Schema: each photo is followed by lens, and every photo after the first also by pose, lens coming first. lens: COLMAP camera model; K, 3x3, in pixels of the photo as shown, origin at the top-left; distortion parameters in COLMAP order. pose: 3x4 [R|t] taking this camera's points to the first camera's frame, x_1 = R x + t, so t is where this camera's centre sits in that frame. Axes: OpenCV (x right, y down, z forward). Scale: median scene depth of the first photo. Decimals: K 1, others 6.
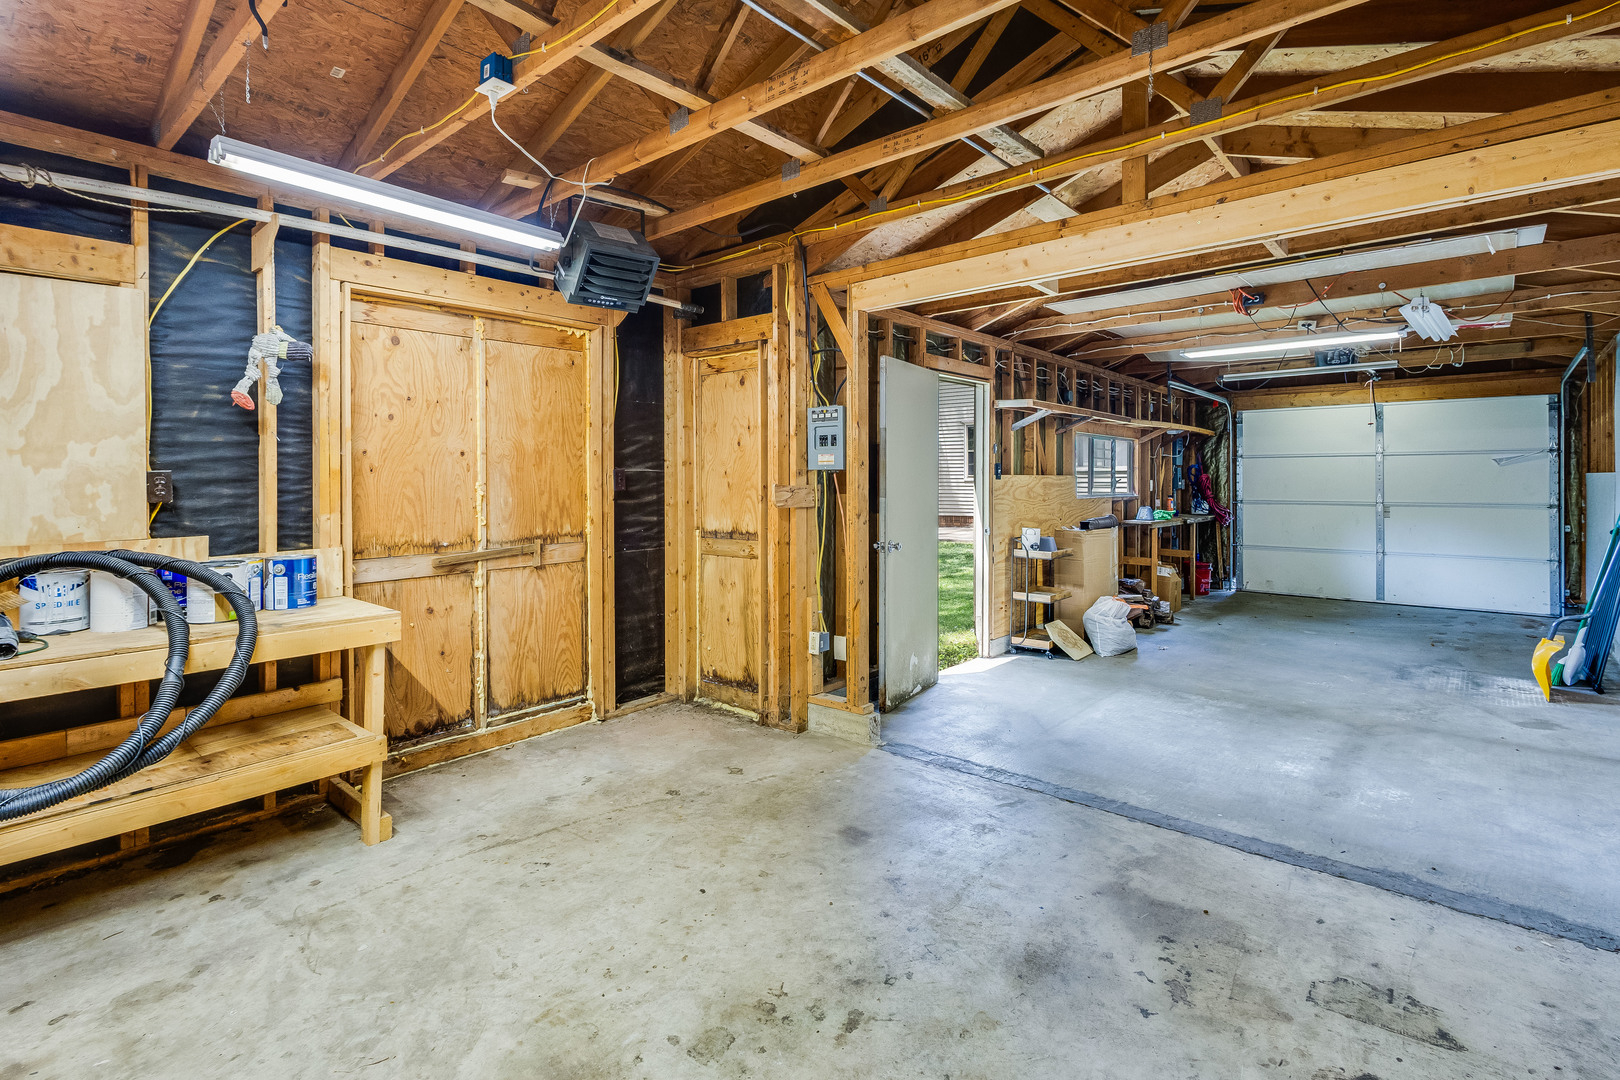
lens RADIAL K [[775.0, 0, 810.1], [0, 775.0, 476.6], [0, 0, 1]] dist [0.003517, 0.000360]
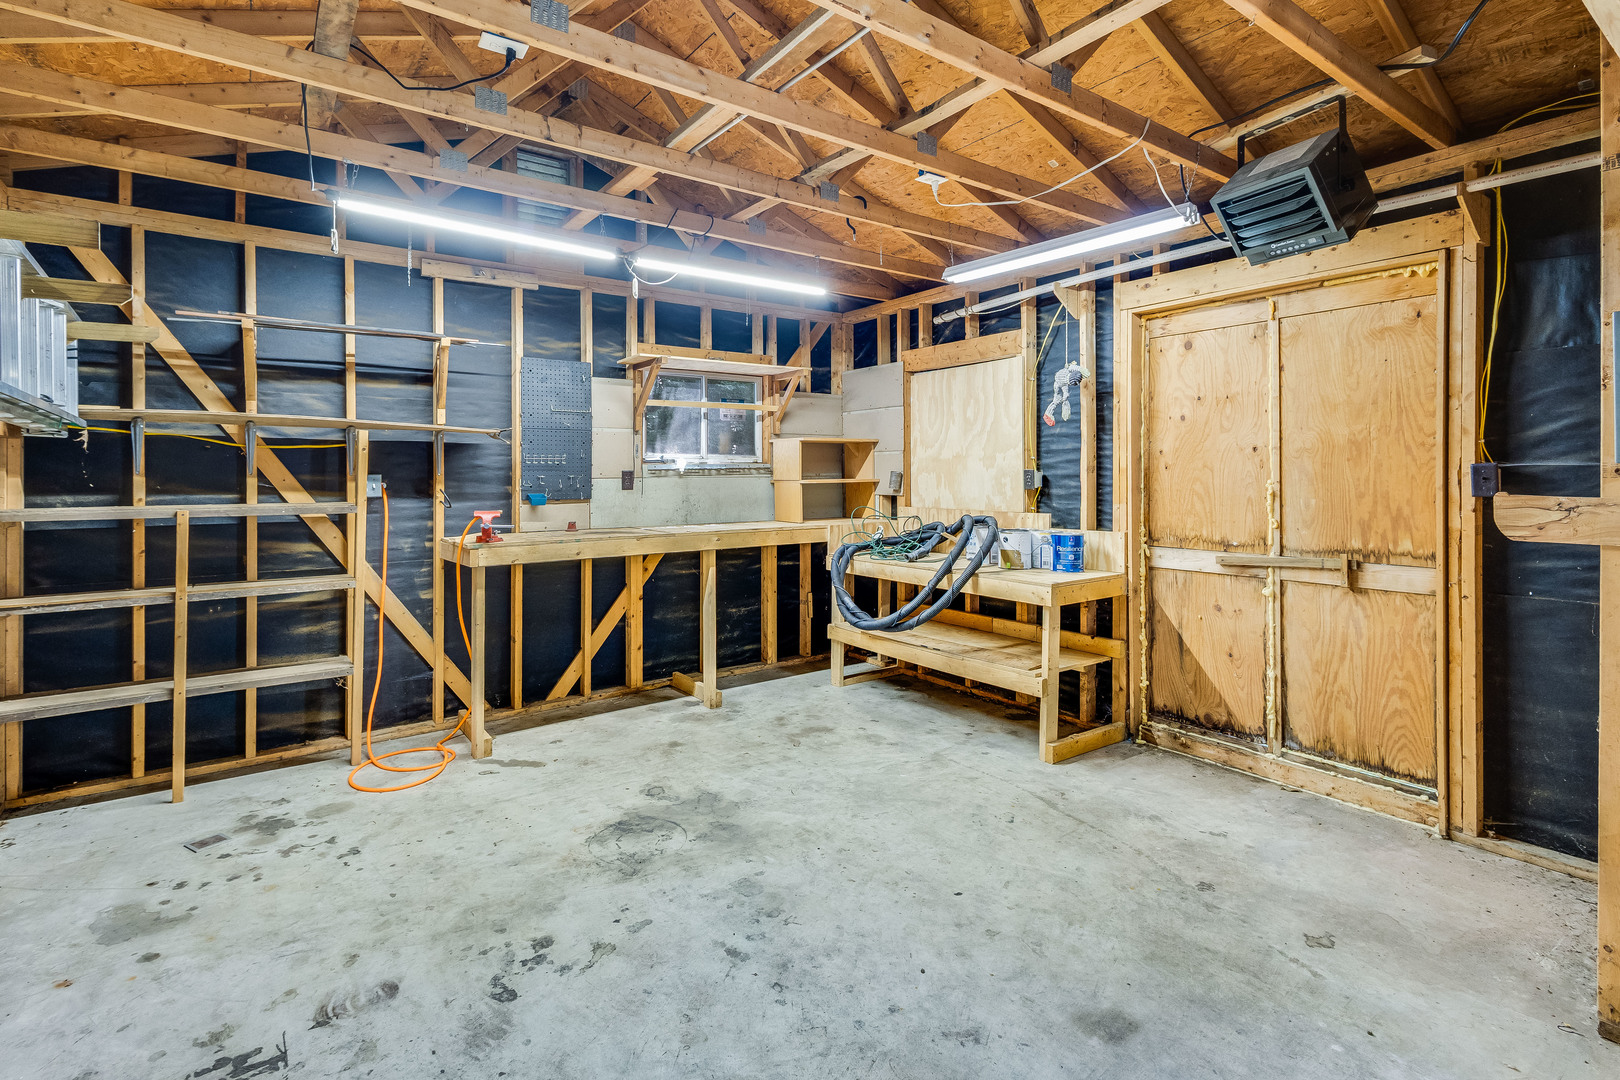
lens RADIAL K [[772.1, 0, 810.1], [0, 772.1, 469.6], [0, 0, 1]] dist [0.002885, 0.000297]
pose [[-0.230116, 0.003388, -0.973157, 0.621054], [0.002625, 0.999992, 0.002860, -0.009652], [0.973160, -0.001896, -0.230123, 0.746820]]
